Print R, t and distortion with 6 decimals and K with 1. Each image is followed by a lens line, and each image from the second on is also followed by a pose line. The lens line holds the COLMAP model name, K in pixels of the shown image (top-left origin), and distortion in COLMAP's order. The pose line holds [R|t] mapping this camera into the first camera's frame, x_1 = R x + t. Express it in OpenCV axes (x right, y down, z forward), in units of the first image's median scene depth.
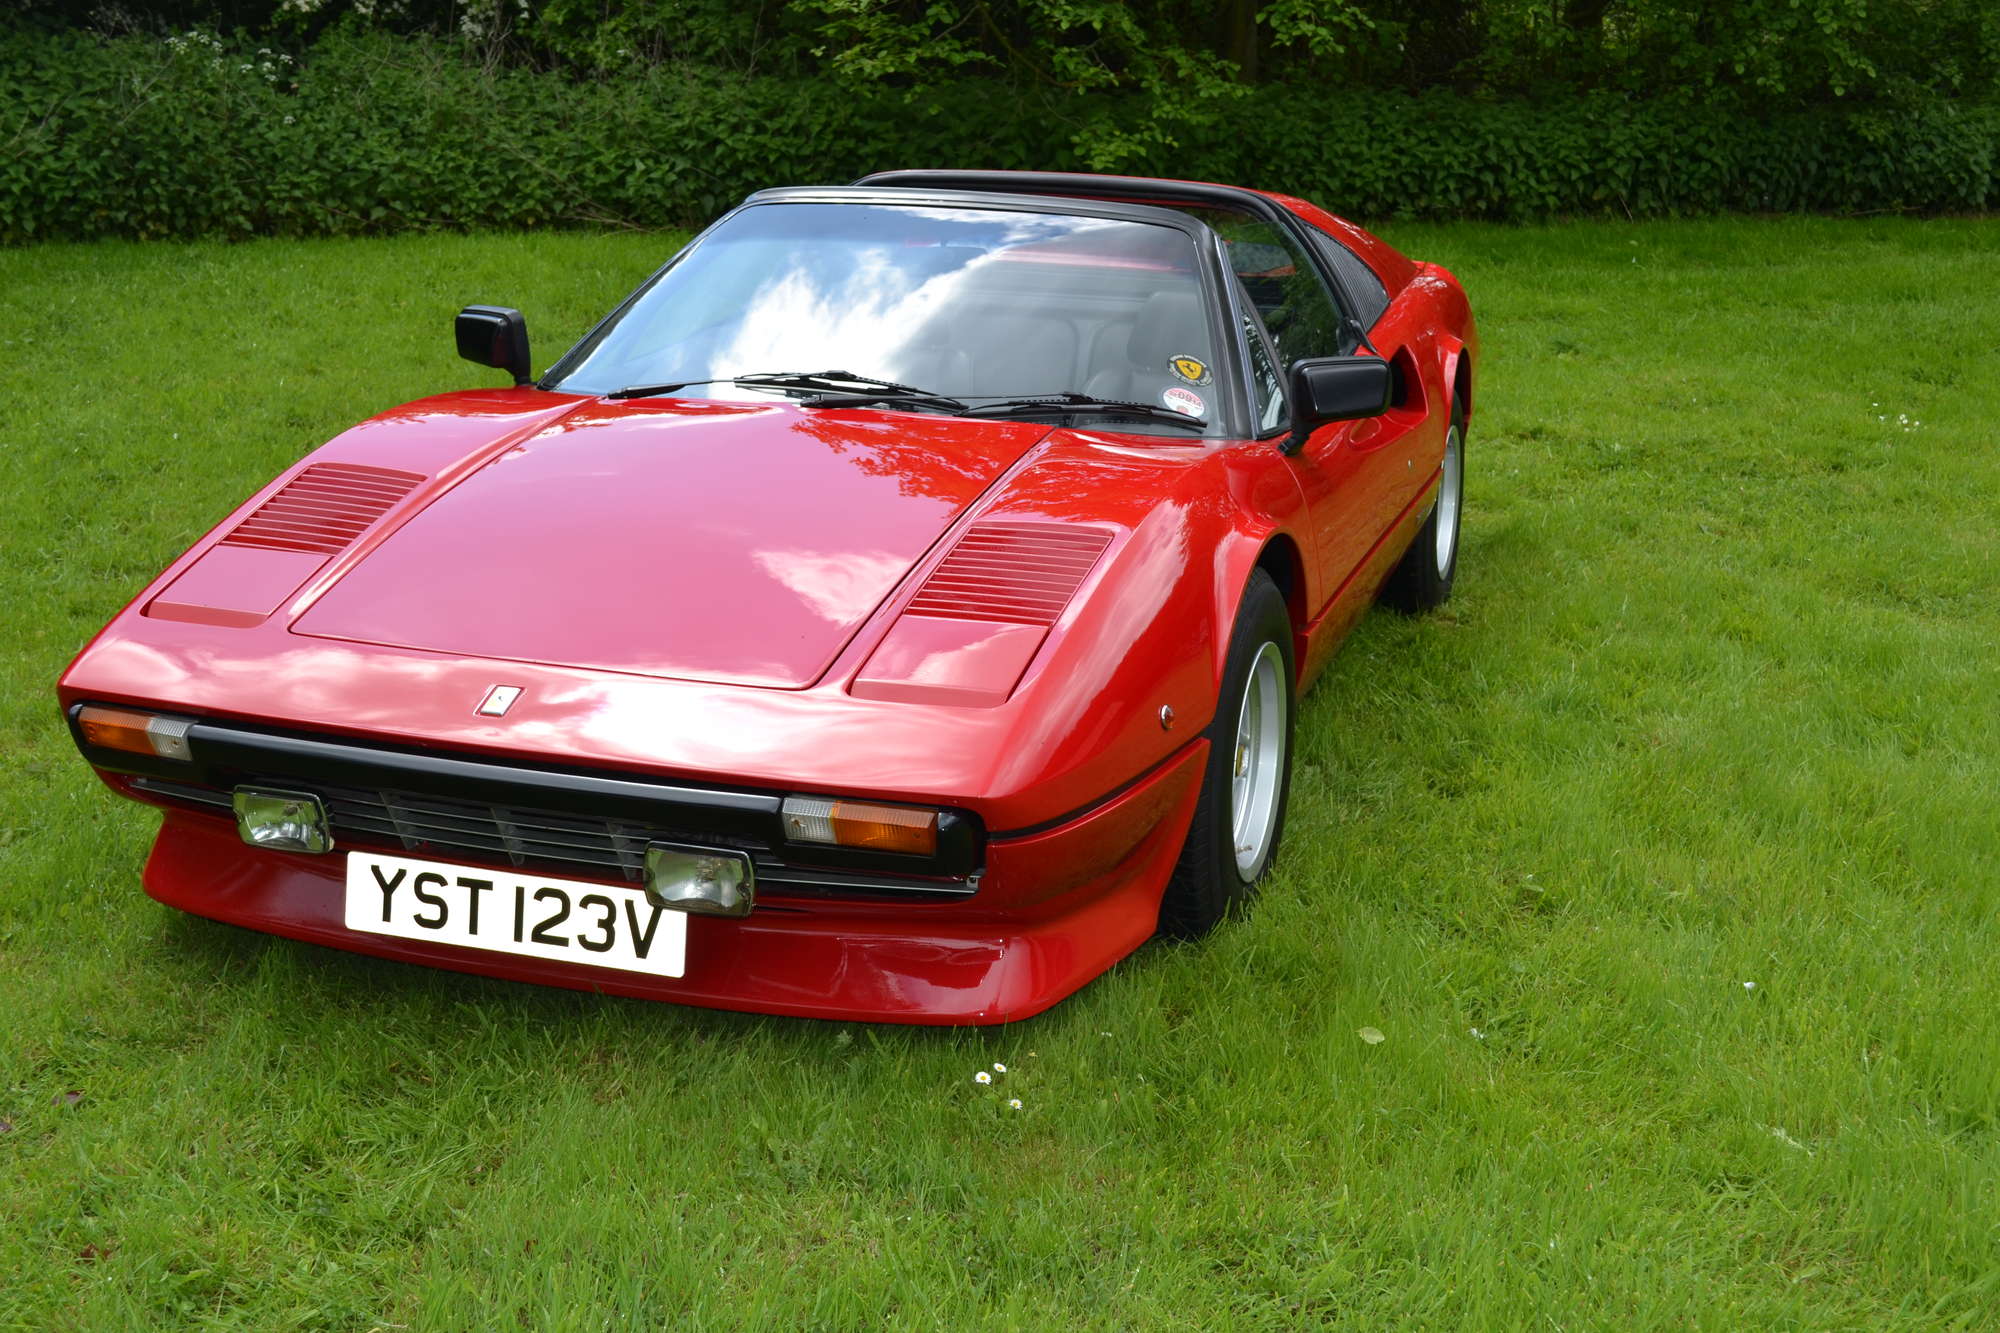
lens RADIAL K [[2411.0, 0, 1000.0], [0, 2411.0, 666.5], [0, 0, 1]] dist [0.012205, 0.022511]
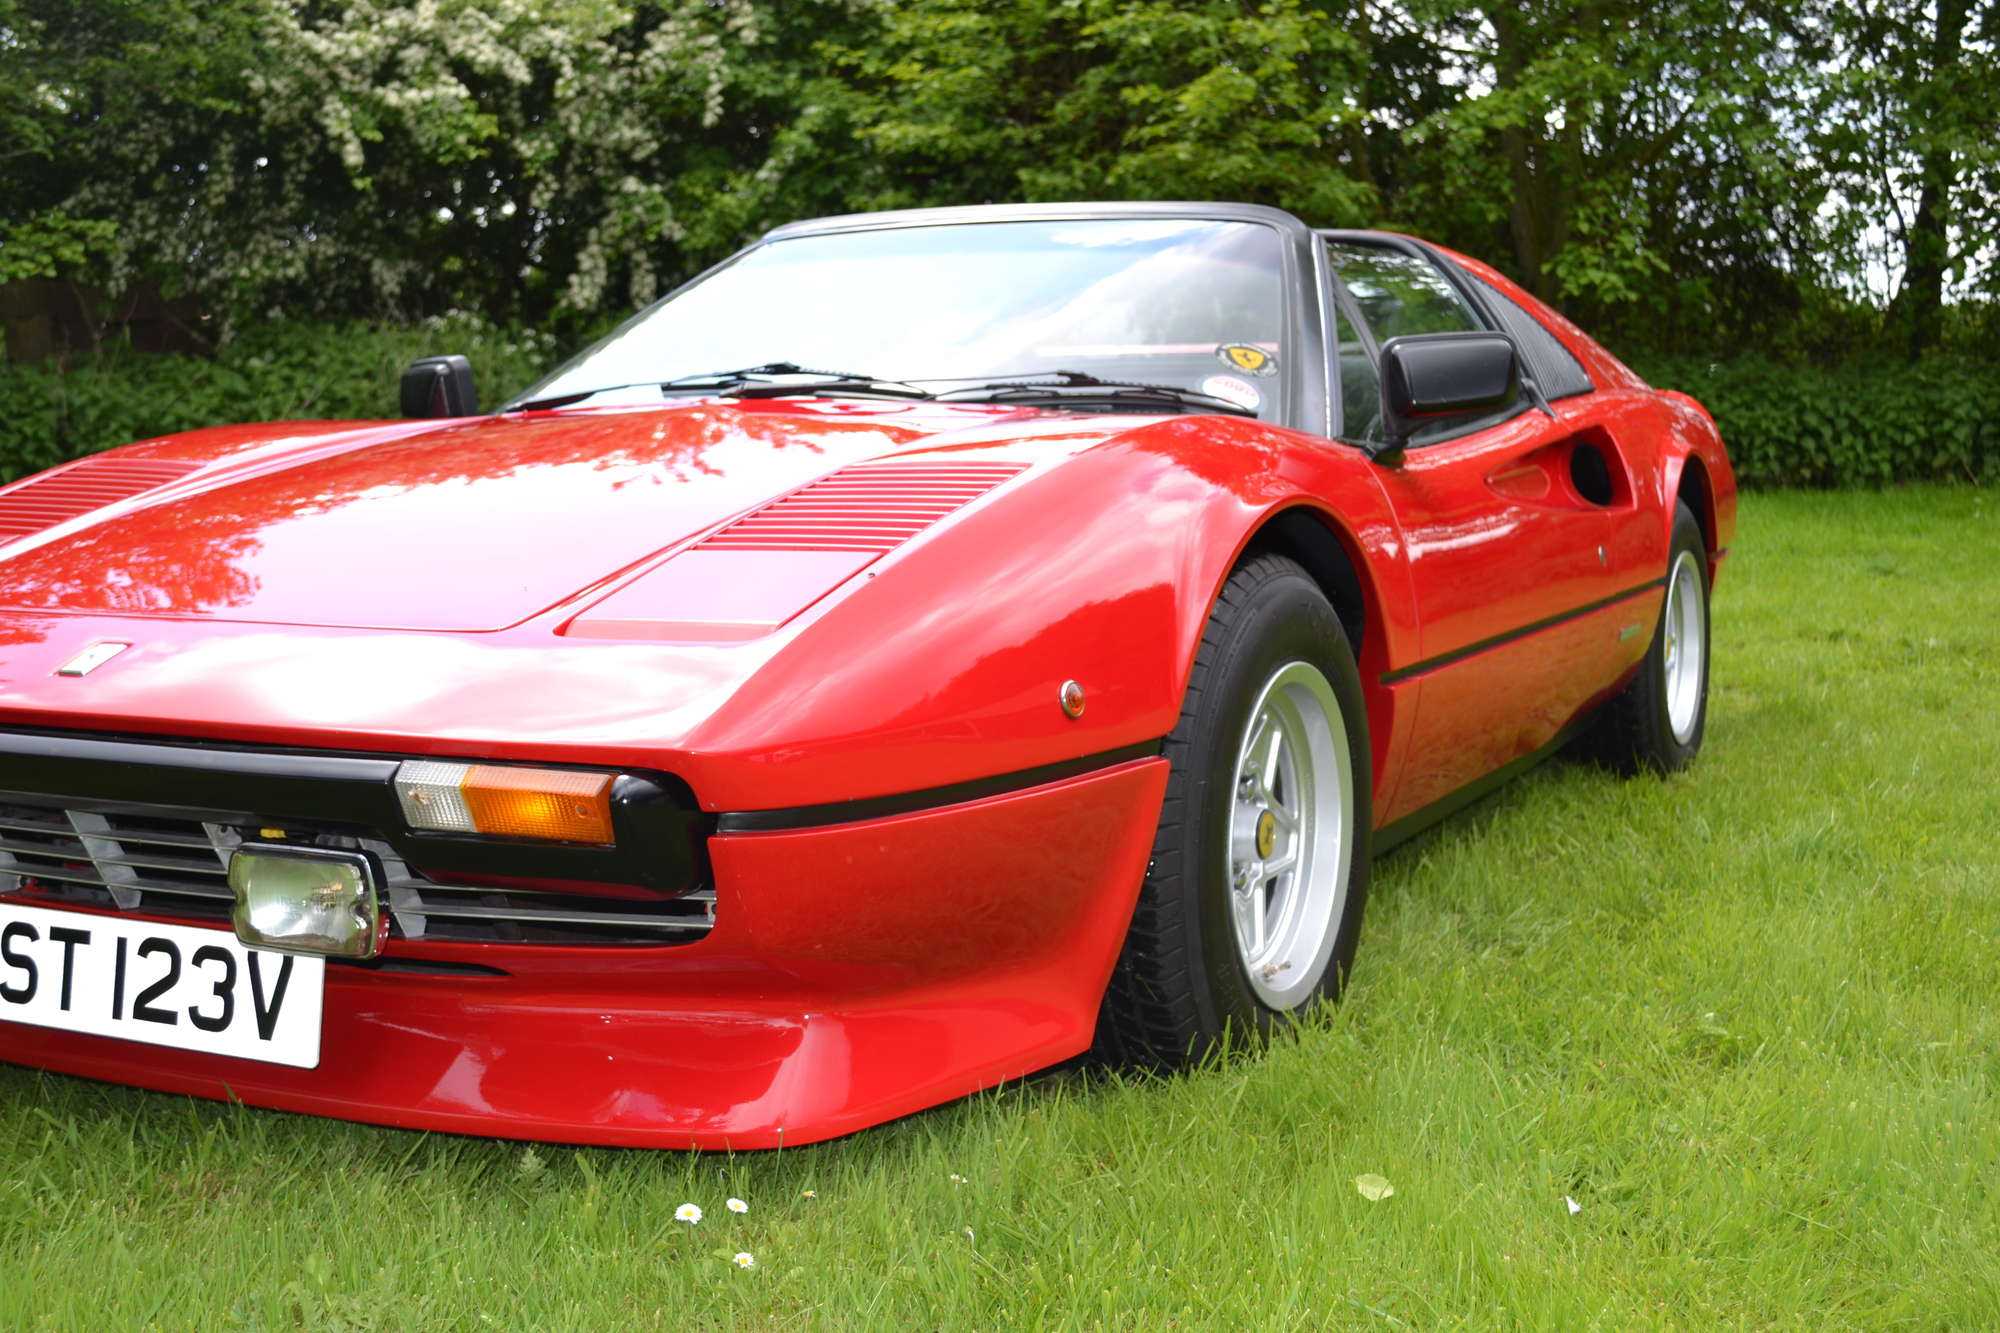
lens RADIAL K [[2336.4, 0, 1000.0], [0, 2336.4, 666.5], [0, 0, 1]] dist [-0.037112, 0.042103]
pose [[0.986771, -0.012384, -0.161648, 0.121160], [-0.013546, 0.987294, -0.158328, 0.090147], [0.161554, 0.158423, 0.974065, 0.294742]]
